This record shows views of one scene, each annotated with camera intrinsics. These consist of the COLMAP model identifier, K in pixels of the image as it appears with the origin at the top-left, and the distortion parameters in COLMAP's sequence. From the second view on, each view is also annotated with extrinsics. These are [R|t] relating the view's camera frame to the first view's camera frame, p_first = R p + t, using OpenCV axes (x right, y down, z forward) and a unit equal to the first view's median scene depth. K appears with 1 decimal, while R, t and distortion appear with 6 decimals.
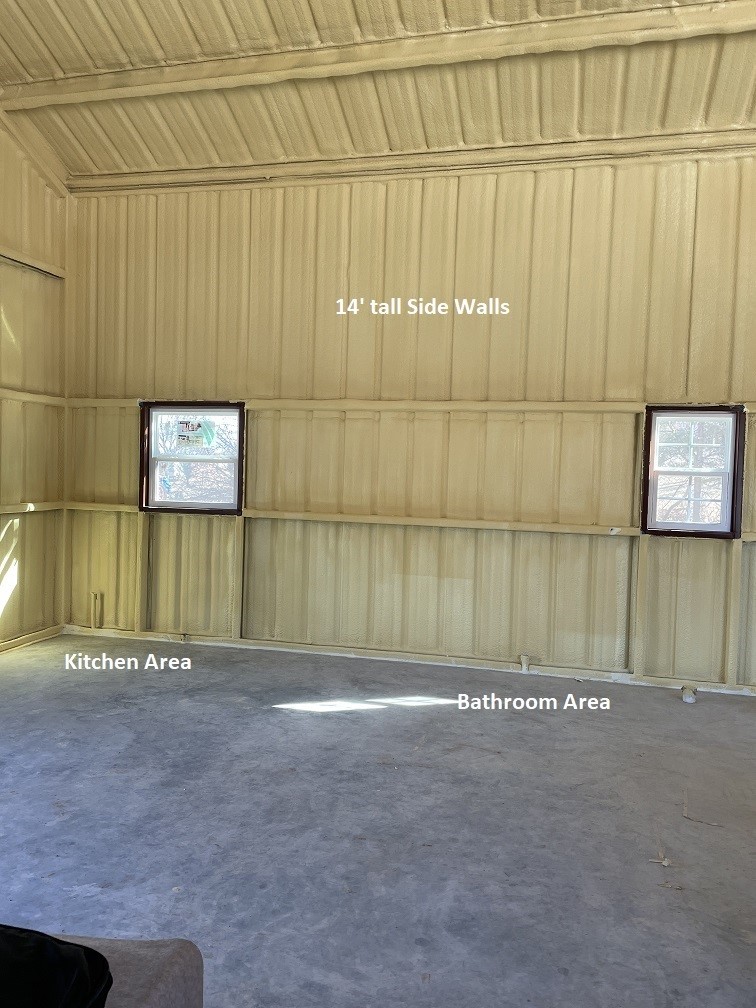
lens RADIAL K [[729.0, 0, 378.0], [0, 729.0, 504.0], [0, 0, 1]] dist [0.041797, -0.002540]
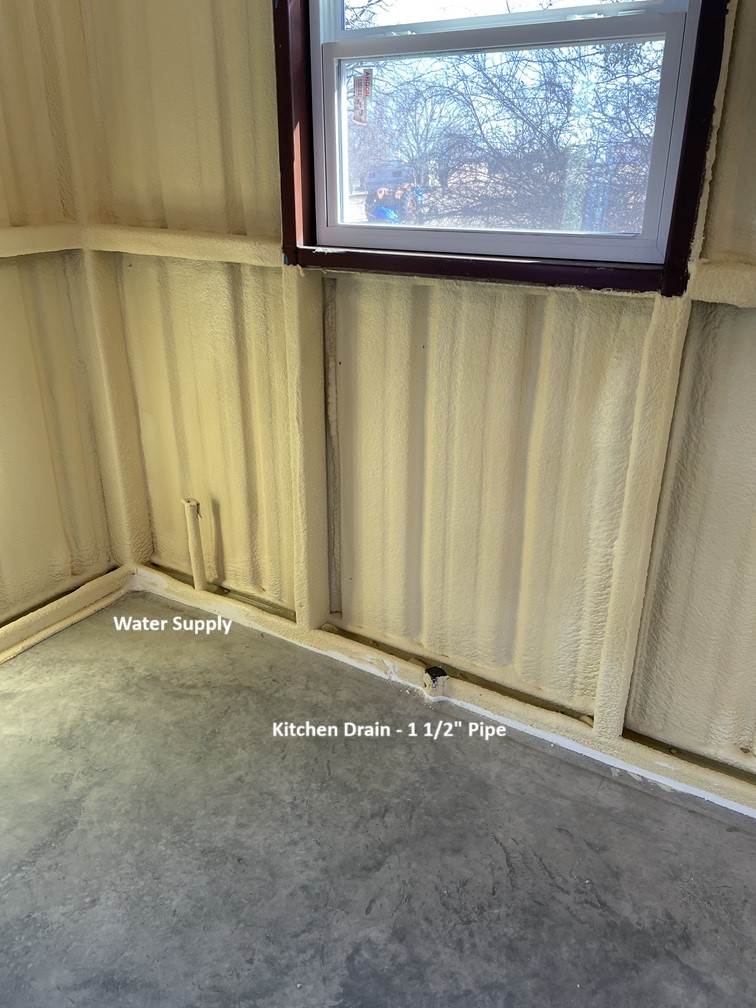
lens RADIAL K [[772.8, 0, 398.7], [0, 772.8, 505.4], [0, 0, 1]] dist [0.054313, -0.002008]
pose [[0.952825, 0.100378, -0.286442, -0.191779], [0.005686, 0.937663, 0.347500, -0.007320], [0.303467, -0.332736, 0.892858, 0.726698]]
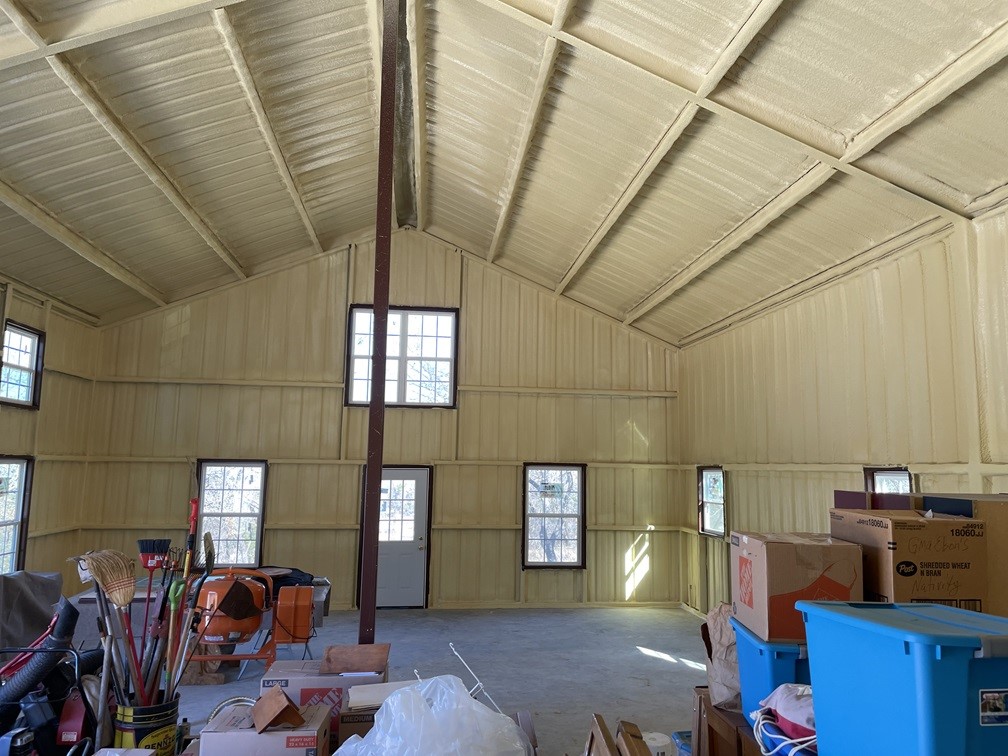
lens RADIAL K [[772.8, 0, 508.8], [0, 772.8, 362.2], [0, 0, 1]] dist [0.054313, -0.002008]
pose [[0.324961, -0.147795, -0.934107, 1.226065], [-0.057917, 0.982749, -0.175640, -0.039468], [0.943952, 0.111177, 0.310796, 0.033938]]
